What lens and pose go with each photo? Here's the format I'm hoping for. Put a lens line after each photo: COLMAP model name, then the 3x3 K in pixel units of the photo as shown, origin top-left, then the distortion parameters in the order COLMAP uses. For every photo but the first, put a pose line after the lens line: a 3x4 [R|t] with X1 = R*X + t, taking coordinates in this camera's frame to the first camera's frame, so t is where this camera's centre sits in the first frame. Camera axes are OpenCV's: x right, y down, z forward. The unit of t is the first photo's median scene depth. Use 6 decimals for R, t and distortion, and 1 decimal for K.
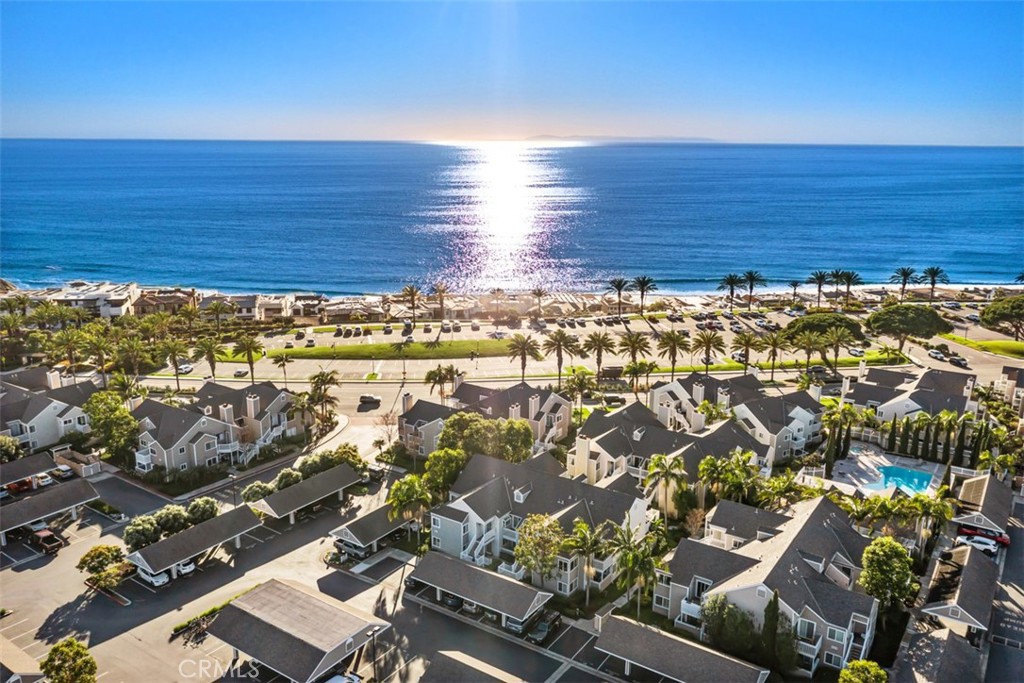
lens RADIAL K [[808.5, 0, 507.0], [0, 808.5, 341.7], [0, 0, 1]] dist [-0.003047, 0.000691]
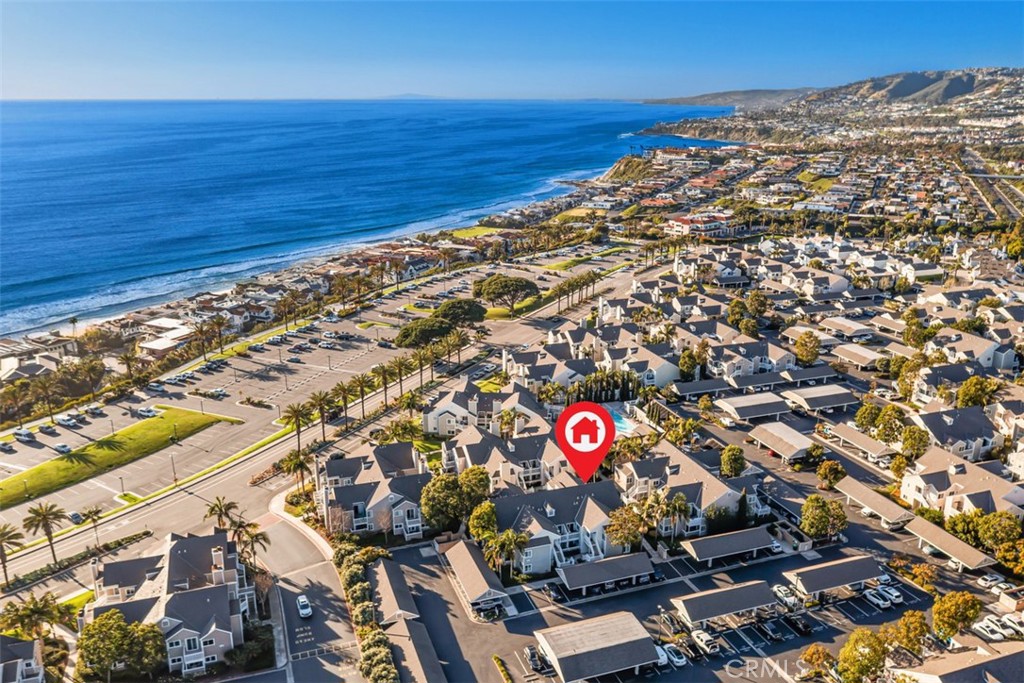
lens RADIAL K [[820.9, 0, 509.5], [0, 820.9, 341.8], [0, 0, 1]] dist [-0.005581, 0.001285]
pose [[0.591417, -0.239053, 0.770117, -0.889538], [0.200914, 0.968611, 0.146374, -0.268313], [-0.780935, 0.068159, 0.620882, 0.128383]]
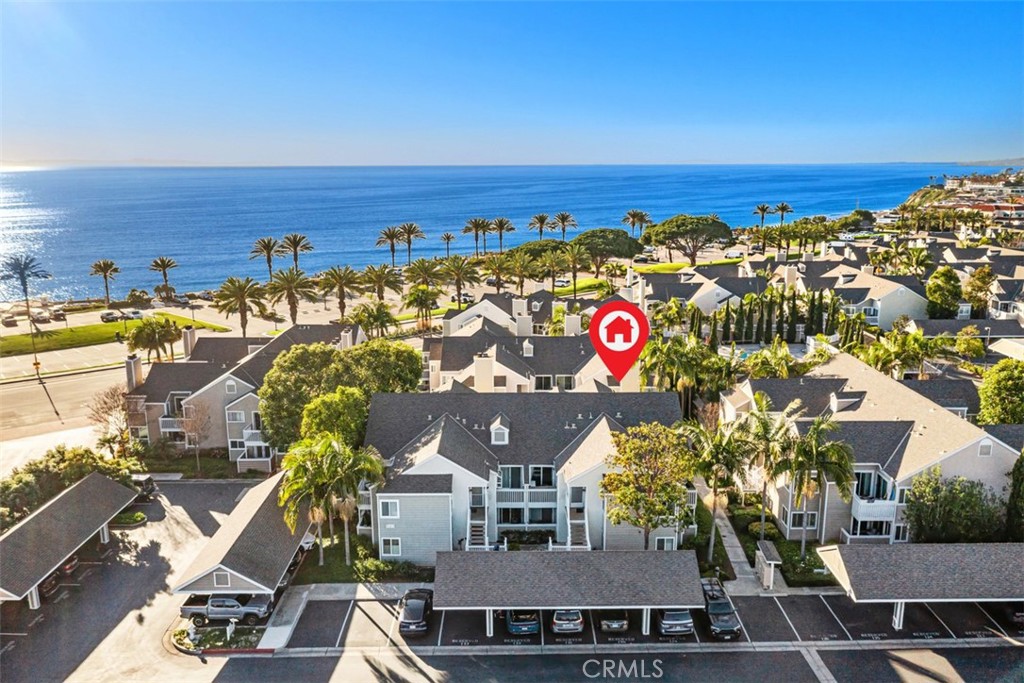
lens RADIAL K [[820.9, 0, 509.5], [0, 820.9, 341.8], [0, 0, 1]] dist [-0.005581, 0.001285]
pose [[0.825465, -0.130862, 0.549074, -0.253289], [0.147445, 0.988971, 0.014038, 0.098868], [-0.544855, 0.069370, 0.835656, 0.414133]]
